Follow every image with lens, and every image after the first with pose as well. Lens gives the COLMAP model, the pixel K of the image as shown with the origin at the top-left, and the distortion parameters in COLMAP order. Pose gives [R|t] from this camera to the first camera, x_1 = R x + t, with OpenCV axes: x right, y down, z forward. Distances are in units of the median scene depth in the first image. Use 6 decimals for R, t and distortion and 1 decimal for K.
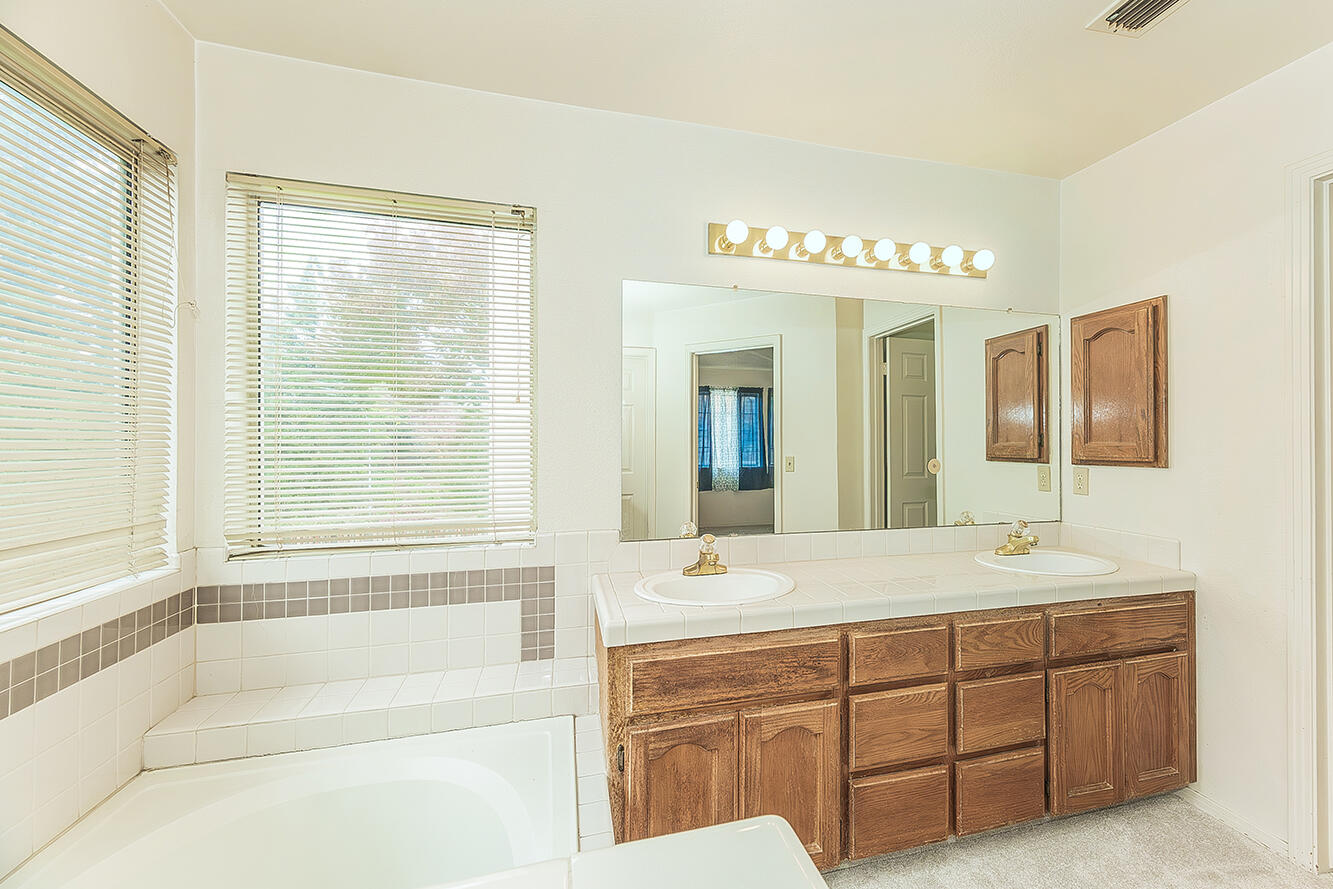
lens RADIAL K [[562.9, 0, 664.9], [0, 562.9, 439.8], [0, 0, 1]] dist [0.002356, 0.000206]
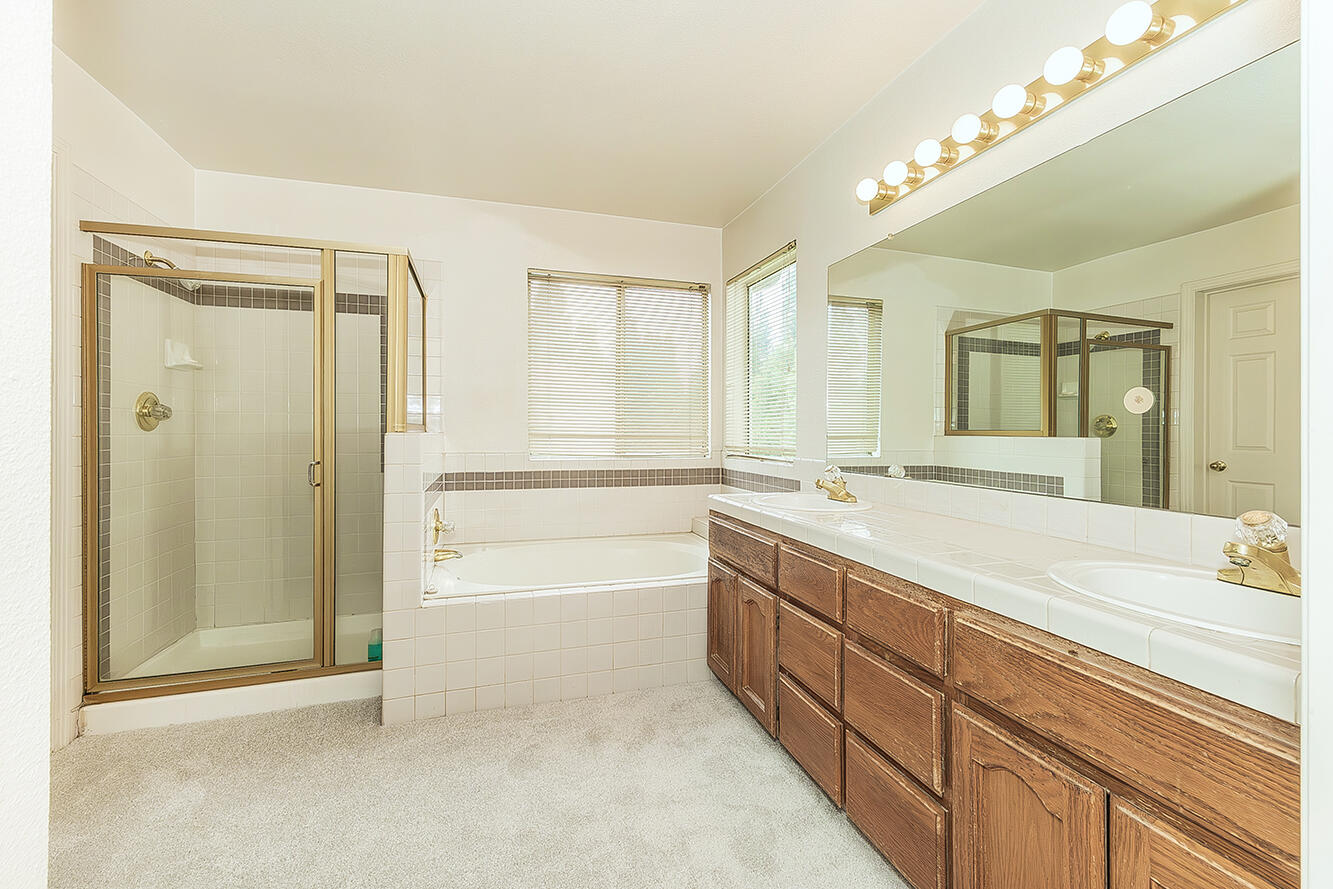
lens RADIAL K [[562.9, 0, 664.9], [0, 562.9, 439.8], [0, 0, 1]] dist [0.002356, 0.000206]
pose [[0.021583, 0.016198, -0.999636, 1.337758], [0.004561, 0.999857, 0.016300, 0.104433], [0.999757, -0.004911, 0.021506, 0.680099]]
